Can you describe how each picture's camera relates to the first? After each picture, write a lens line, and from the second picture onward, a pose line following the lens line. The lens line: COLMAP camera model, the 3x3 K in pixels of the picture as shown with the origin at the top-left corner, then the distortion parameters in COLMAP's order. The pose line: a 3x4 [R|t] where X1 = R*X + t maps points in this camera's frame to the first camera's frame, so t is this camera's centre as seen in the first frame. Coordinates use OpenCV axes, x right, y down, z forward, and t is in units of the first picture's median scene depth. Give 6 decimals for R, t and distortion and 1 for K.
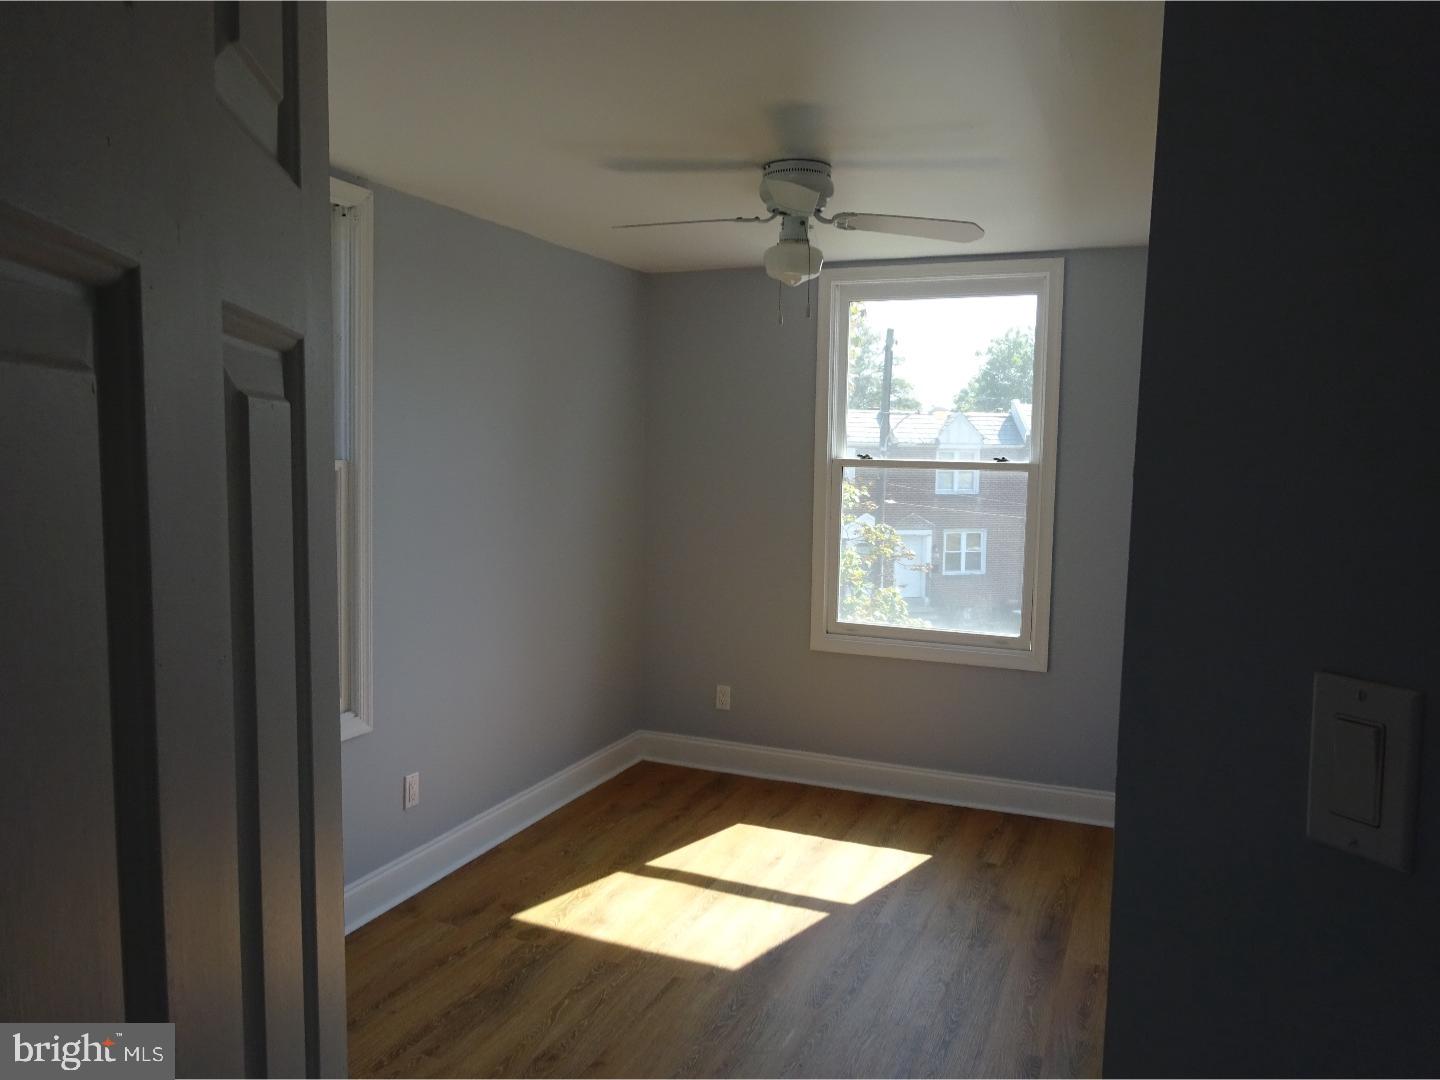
lens RADIAL K [[1061.1, 0, 720.0], [0, 1061.1, 540.0], [0, 0, 1]] dist [-0.045514, 0.004127]
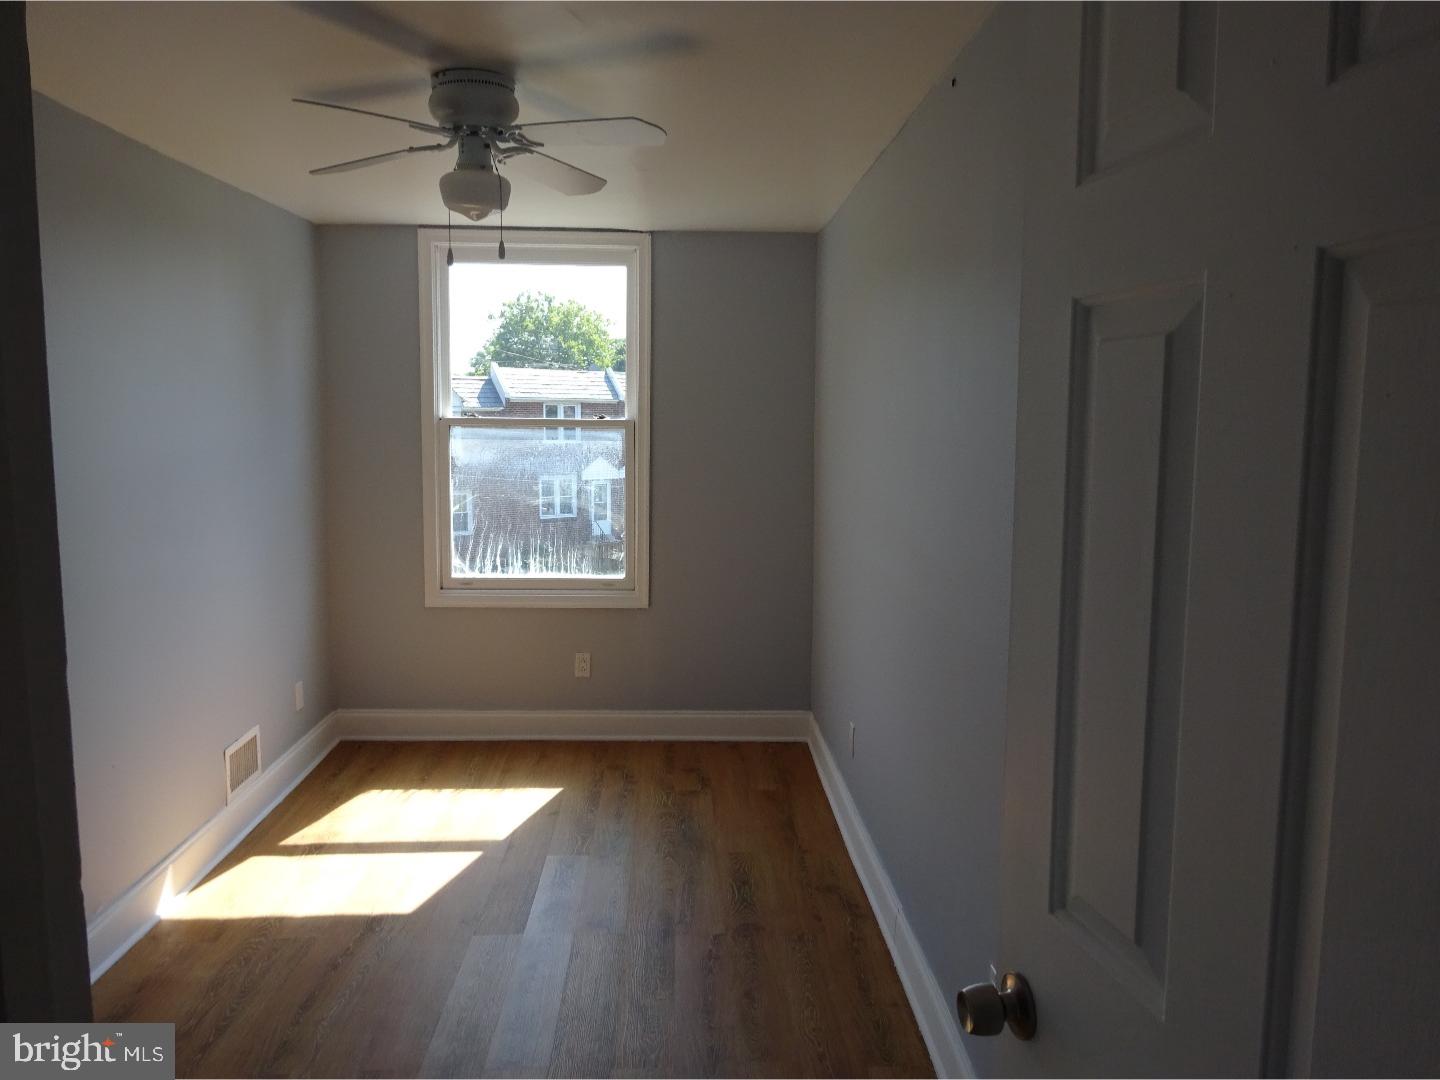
lens RADIAL K [[1061.1, 0, 720.0], [0, 1061.1, 540.0], [0, 0, 1]] dist [-0.045514, 0.004127]
pose [[0.887717, -0.060170, 0.456441, -0.122302], [0.044483, 0.997994, 0.045045, 0.006121], [-0.458236, -0.019683, 0.888613, -0.029036]]
